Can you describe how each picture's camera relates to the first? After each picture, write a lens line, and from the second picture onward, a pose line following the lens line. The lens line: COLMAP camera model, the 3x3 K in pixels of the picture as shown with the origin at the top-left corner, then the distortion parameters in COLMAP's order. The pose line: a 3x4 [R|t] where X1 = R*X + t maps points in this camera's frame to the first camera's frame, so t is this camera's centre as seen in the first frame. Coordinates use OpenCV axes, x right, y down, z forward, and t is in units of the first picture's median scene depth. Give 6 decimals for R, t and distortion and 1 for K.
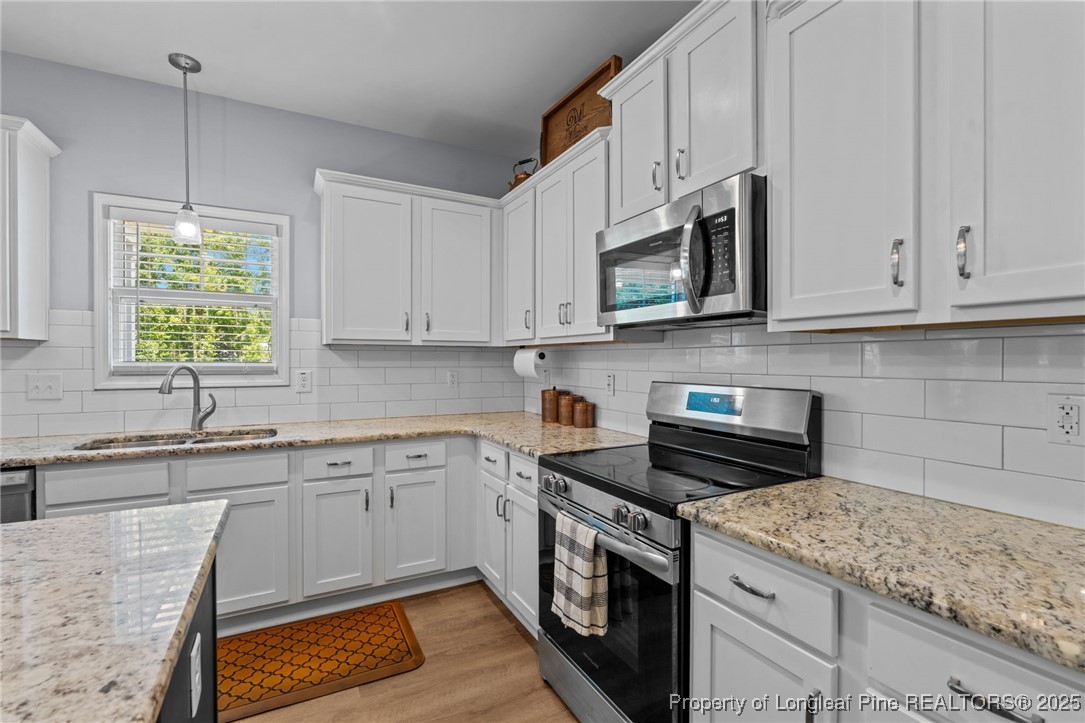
lens RADIAL K [[479.2, 0, 538.7], [0, 479.2, 364.1], [0, 0, 1]] dist [-0.006208, -0.000268]
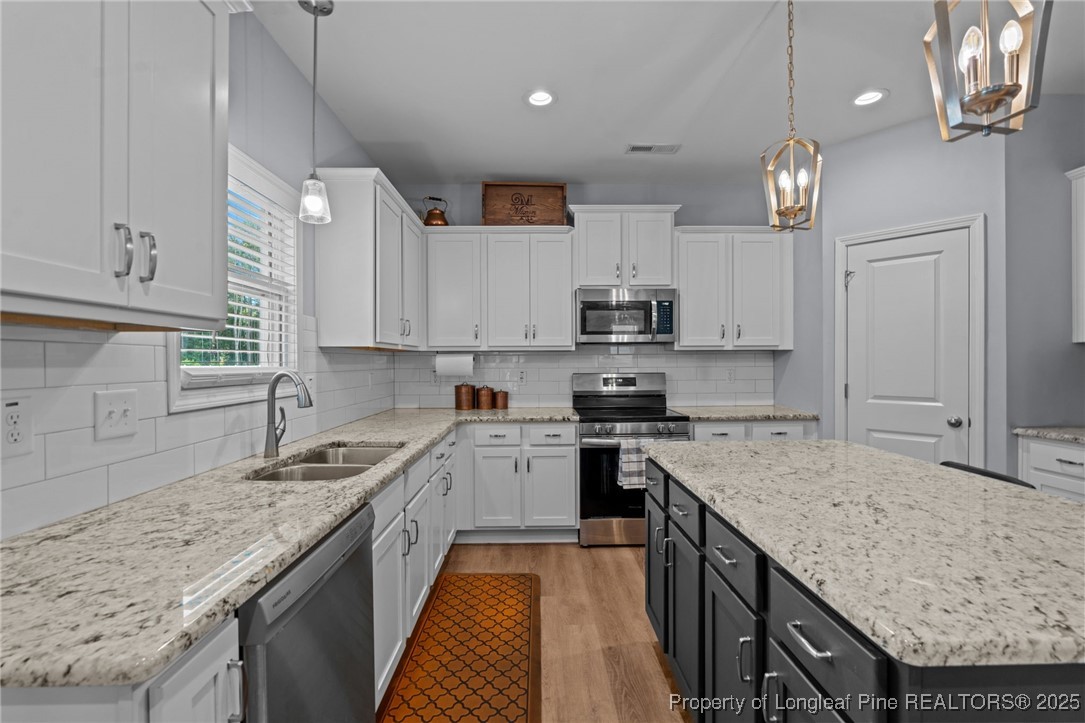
lens RADIAL K [[475.4, 0, 539.5], [0, 475.4, 362.9], [0, 0, 1]] dist [-0.004574, 0.000226]
pose [[0.452284, -0.007650, 0.891841, -1.350108], [0.013973, 0.999901, 0.001491, -0.007365], [-0.891765, 0.011787, 0.452346, 0.307187]]
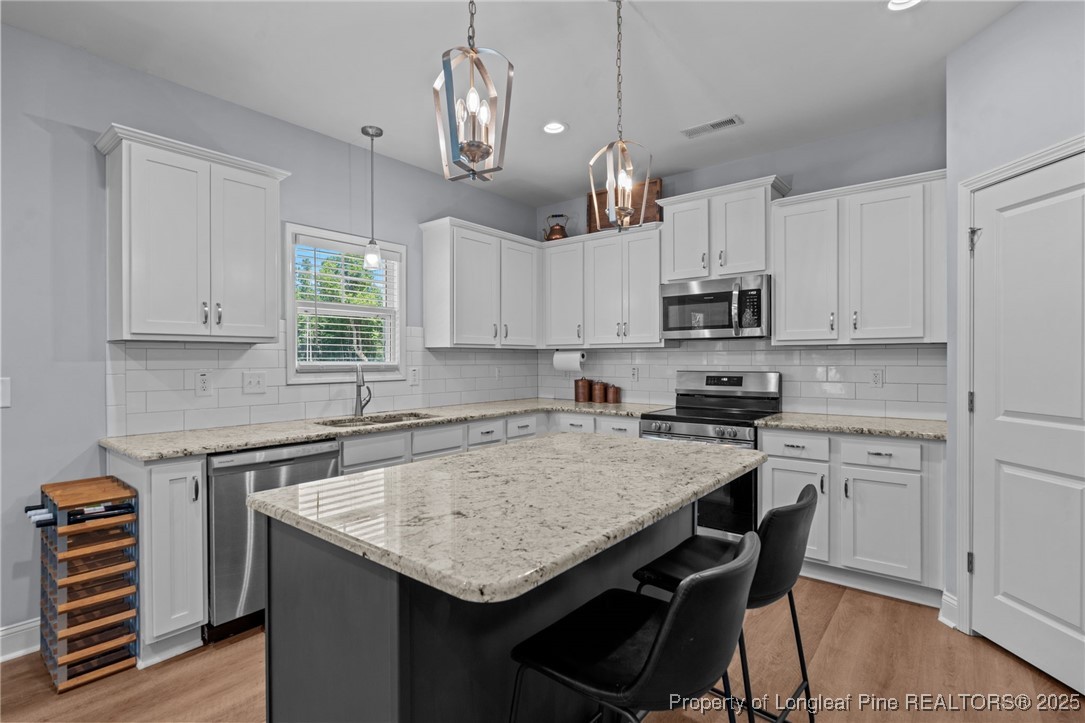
lens RADIAL K [[517.9, 0, 539.4], [0, 517.9, 362.0], [0, 0, 1]] dist [-0.001678, 0.000175]
pose [[0.920562, -0.006950, 0.390536, -0.912597], [0.008120, 0.999966, -0.001345, 0.003005], [-0.390513, 0.004410, 0.920587, -0.494630]]
